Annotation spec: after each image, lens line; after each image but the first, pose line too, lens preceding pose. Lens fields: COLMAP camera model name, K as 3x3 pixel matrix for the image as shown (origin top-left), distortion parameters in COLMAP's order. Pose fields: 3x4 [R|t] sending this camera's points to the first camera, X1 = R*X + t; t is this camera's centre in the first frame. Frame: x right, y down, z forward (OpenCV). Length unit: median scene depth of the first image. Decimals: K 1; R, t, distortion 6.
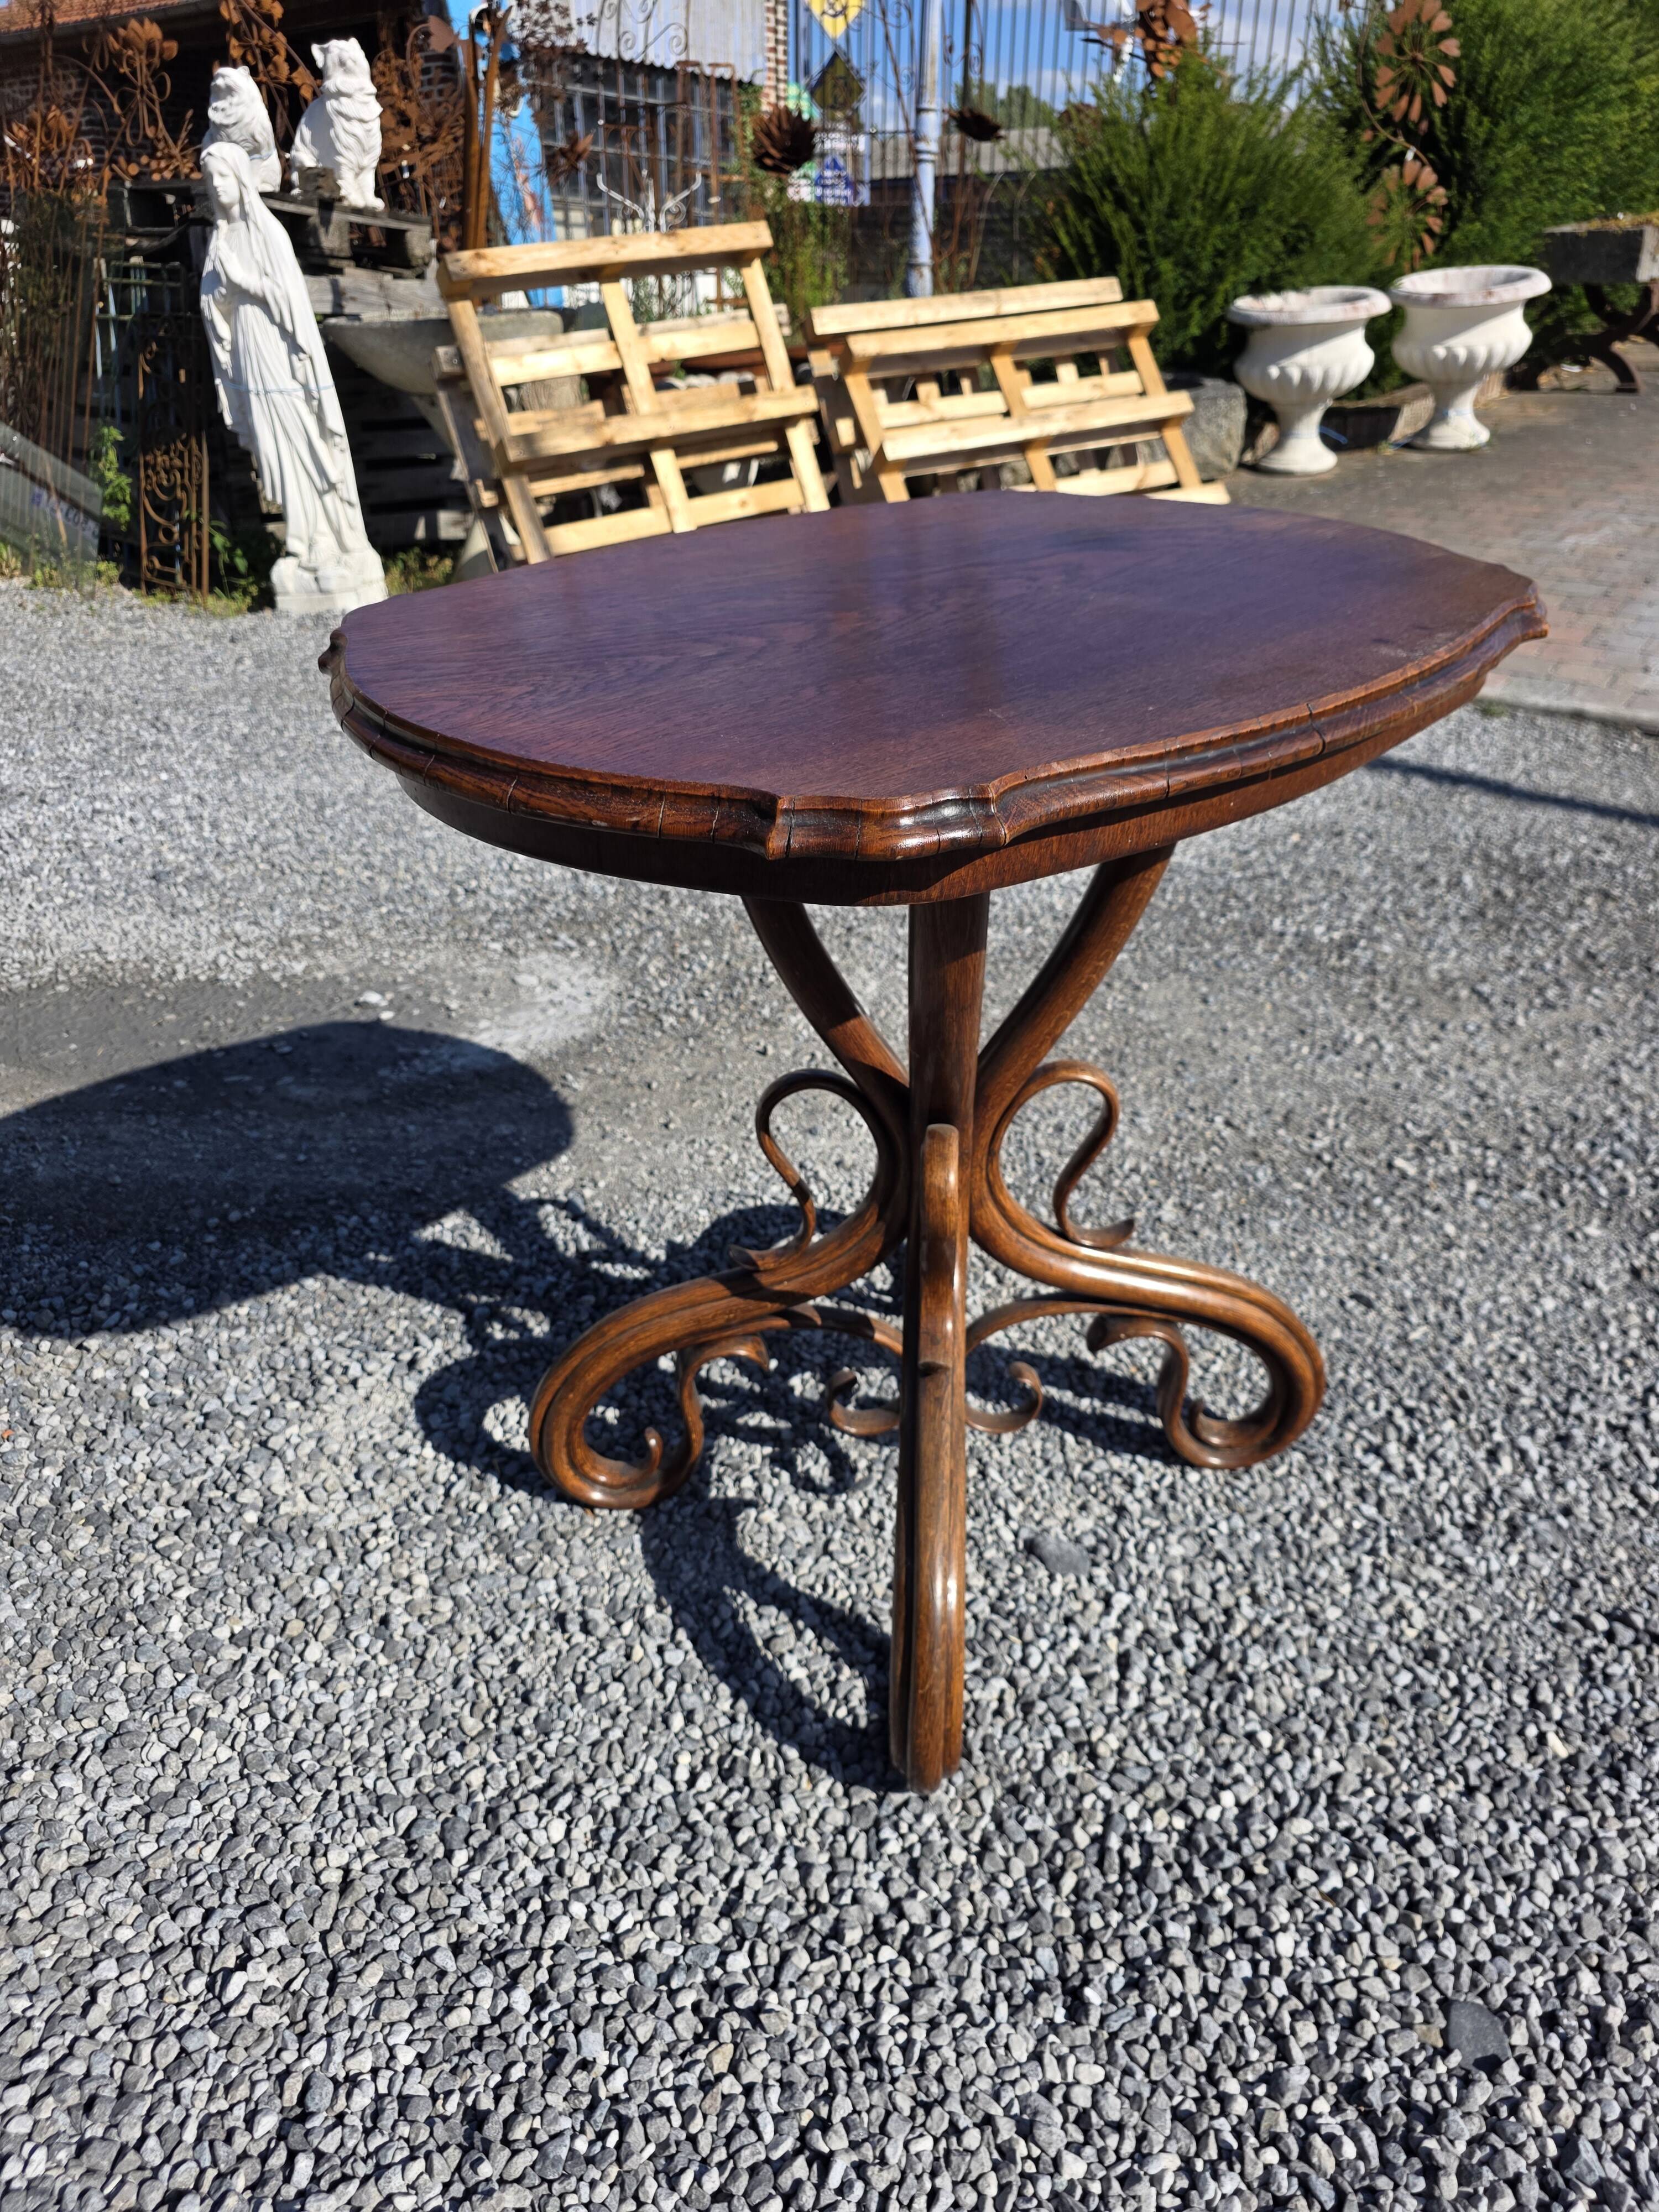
lens RADIAL K [[1473.5, 0, 841.9], [0, 1473.5, 1106.7], [0, 0, 1]] dist [0.031803, -0.028232]
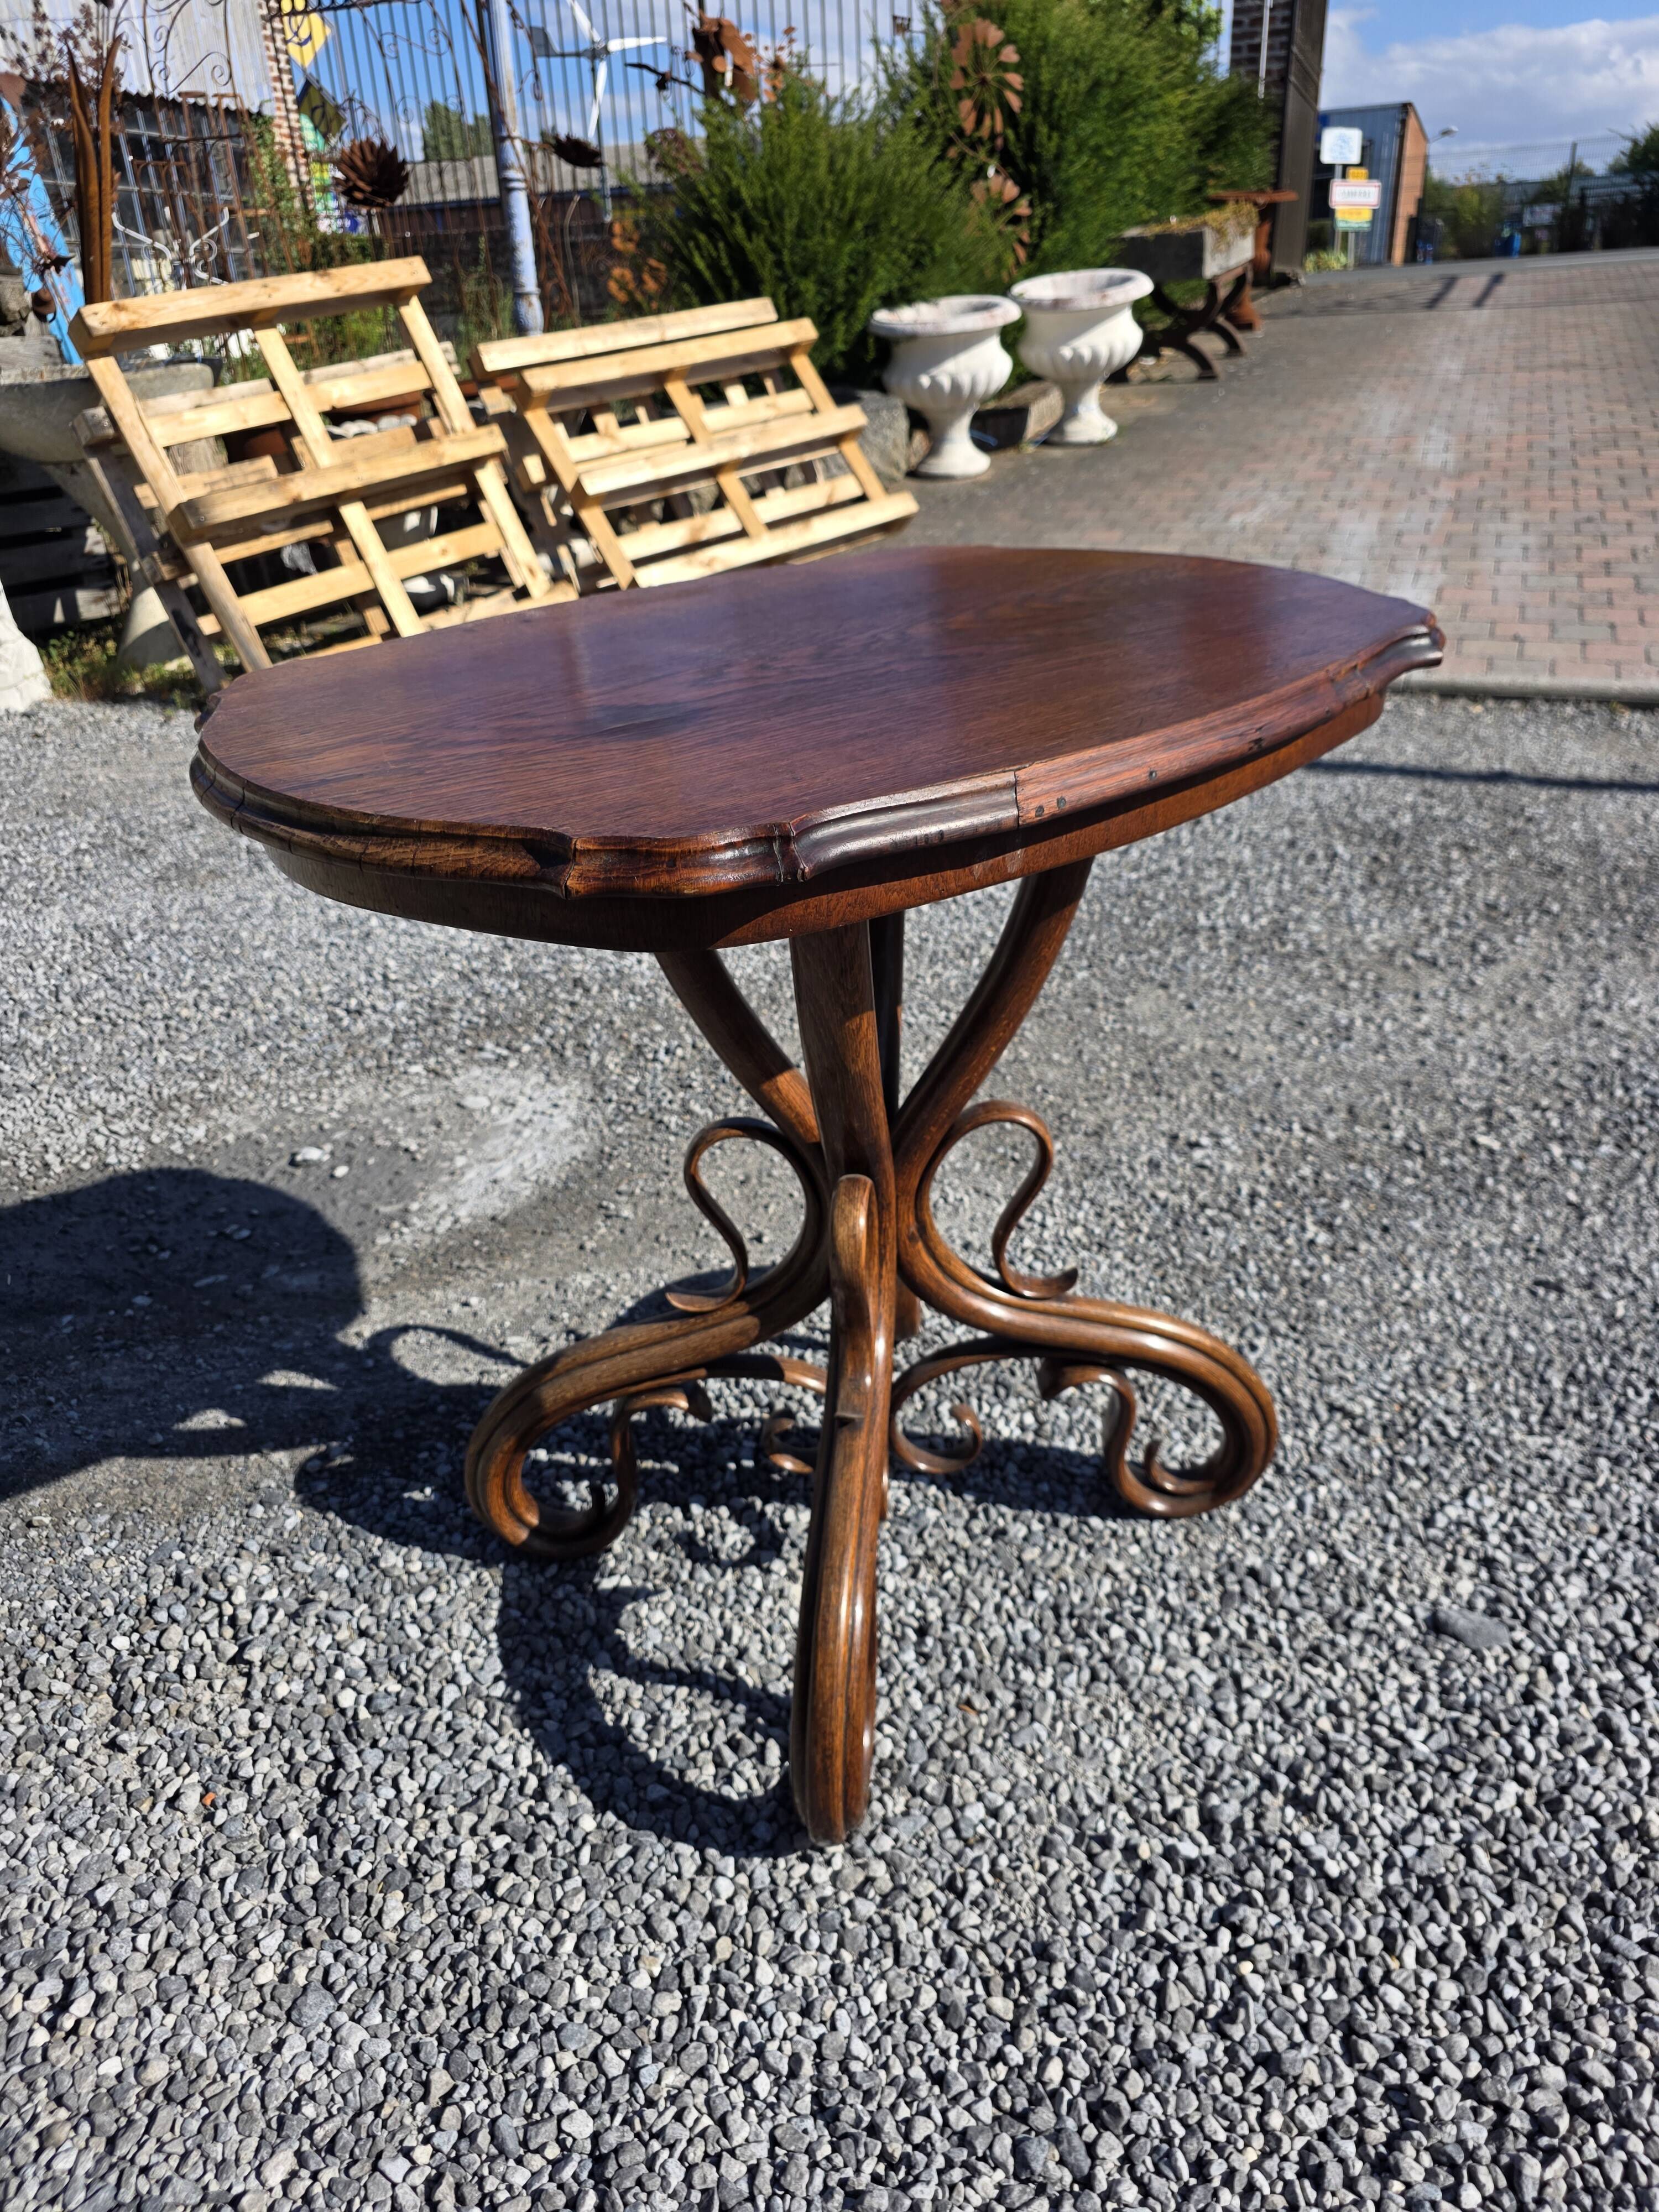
lens RADIAL K [[1478.3, 0, 836.6], [0, 1478.3, 1091.8], [0, 0, 1]] dist [0.023687, -0.019847]
pose [[0.958888, -0.170315, 0.226995, -0.420657], [0.174643, 0.984631, 0.001035, -0.111949], [-0.223683, 0.038651, 0.973895, 0.158185]]
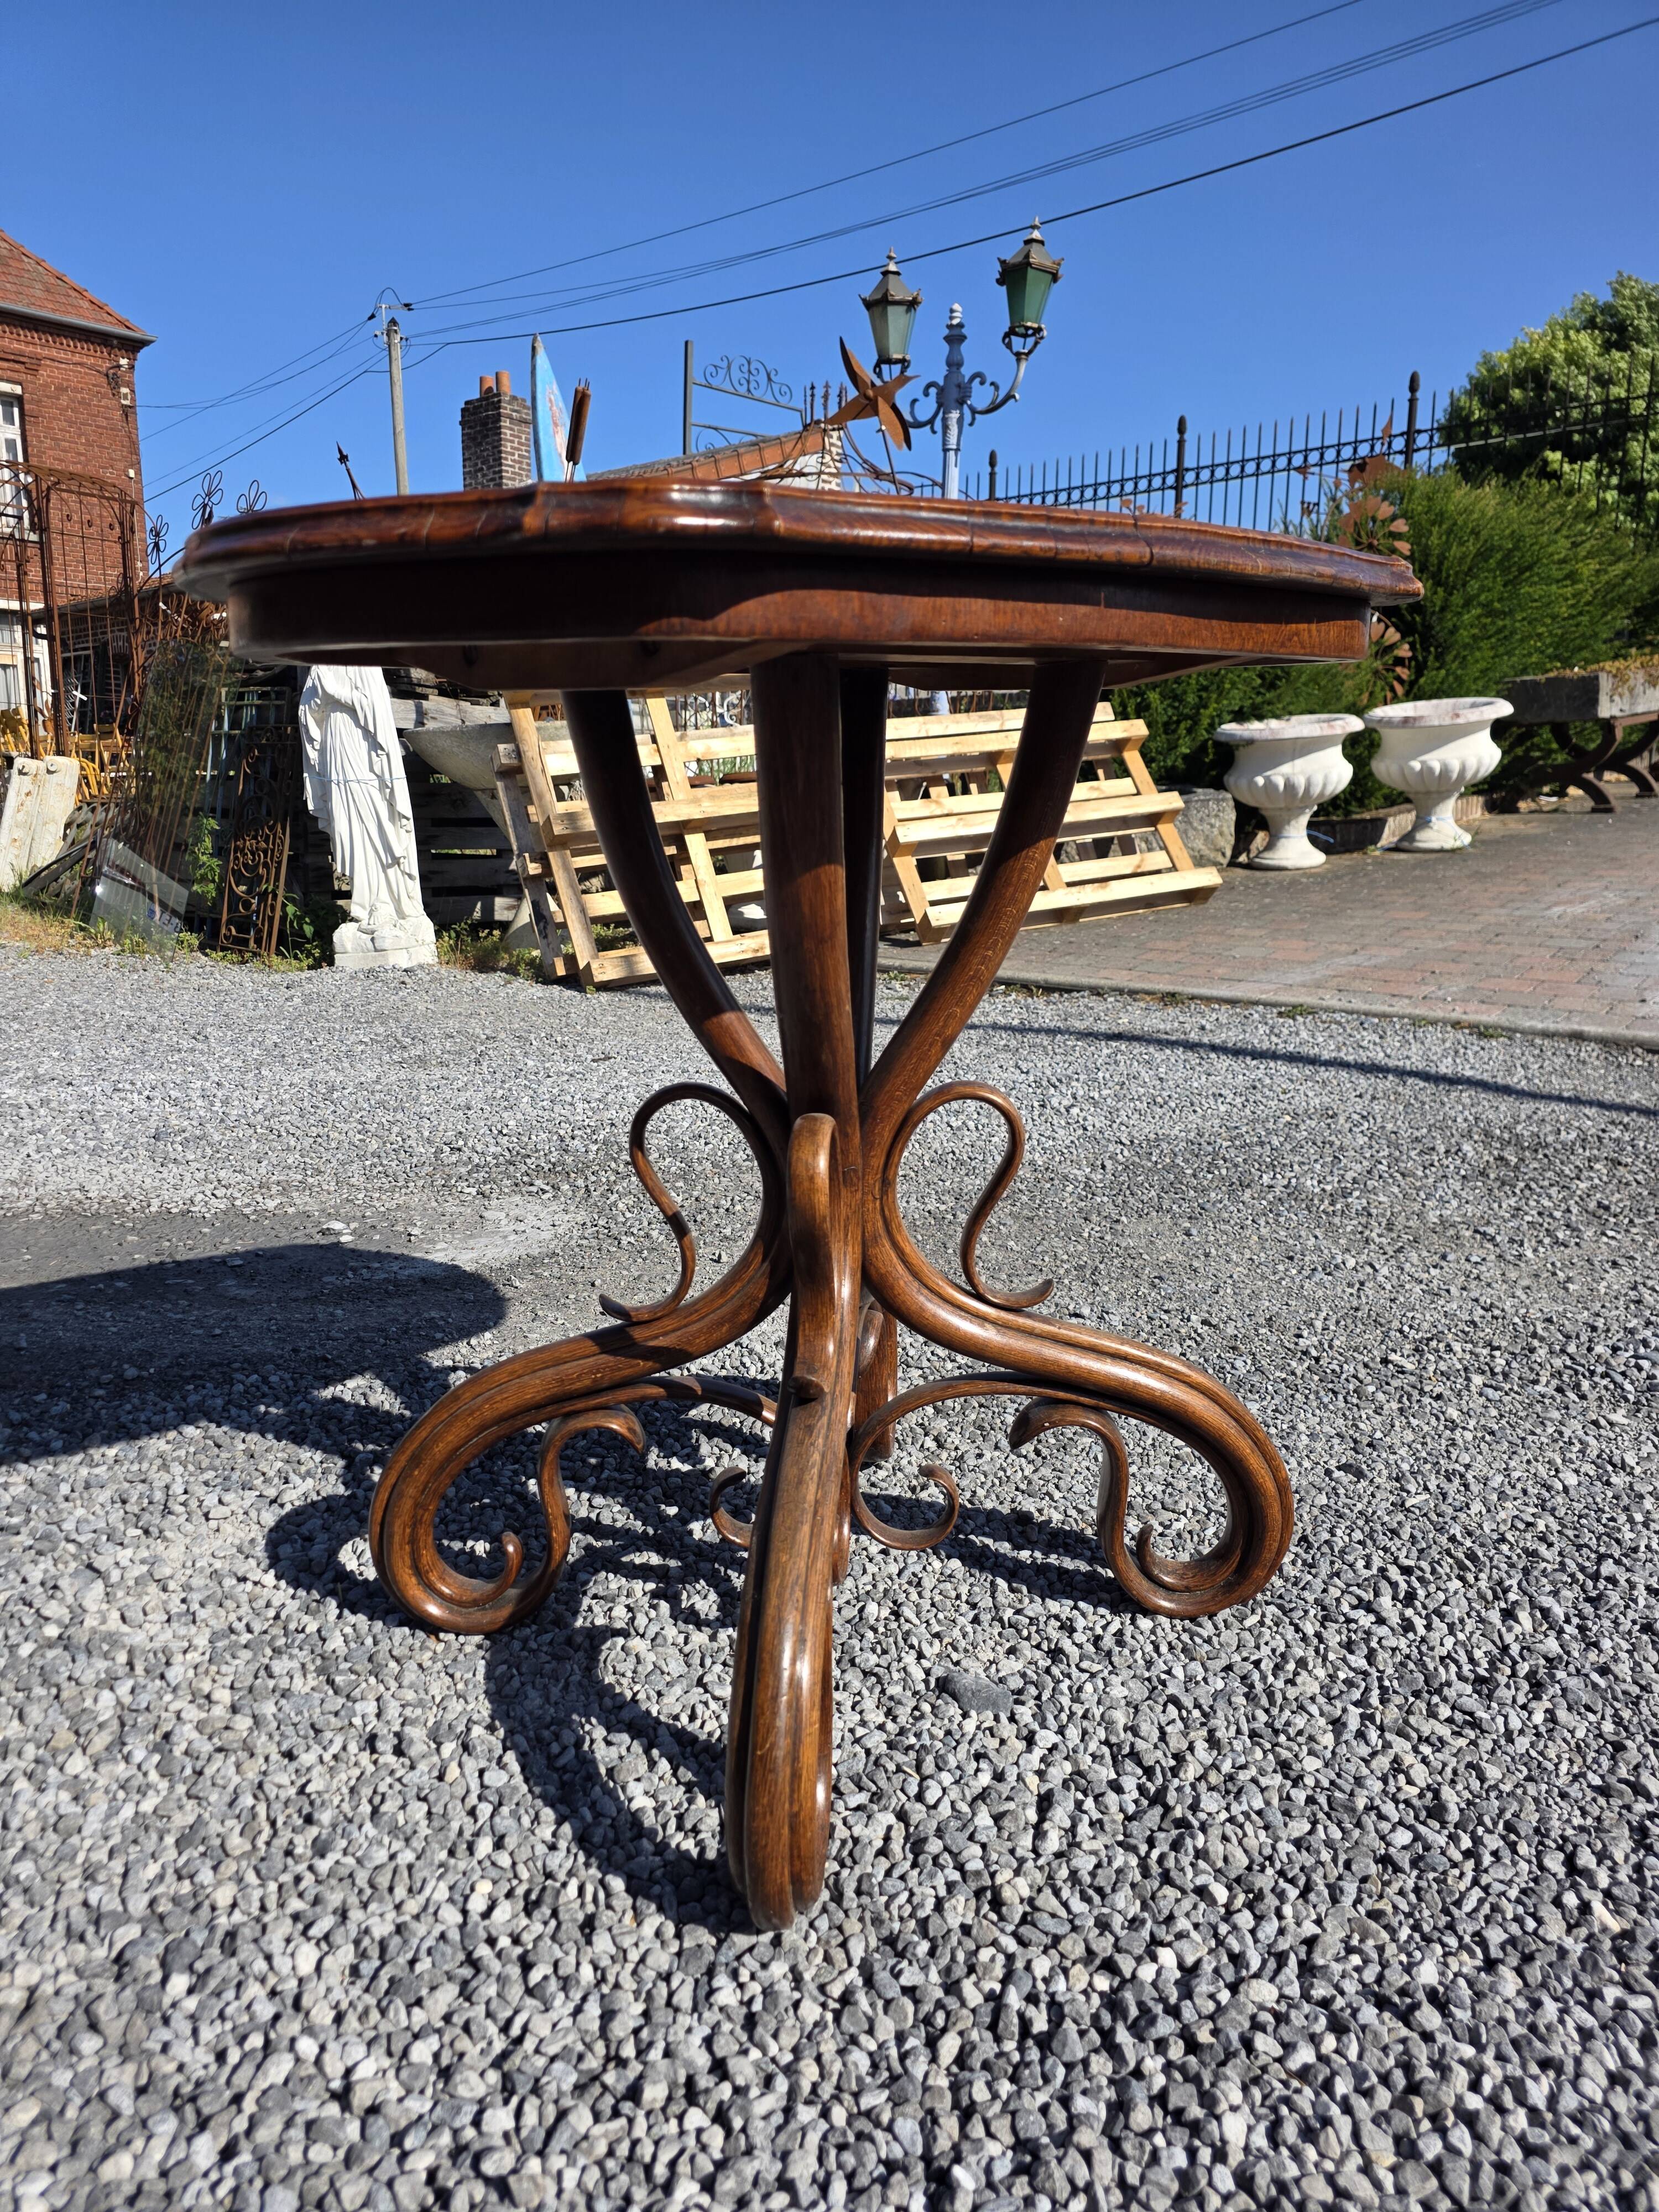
lens RADIAL K [[1452.6, 0, 799.7], [0, 1452.6, 1100.1], [0, 0, 1]] dist [0.032640, -0.022021]
pose [[0.998134, 0.008089, -0.060520, 0.099740], [-0.025235, 0.957222, -0.288251, 0.235566], [0.055599, 0.289240, 0.955640, 0.118664]]
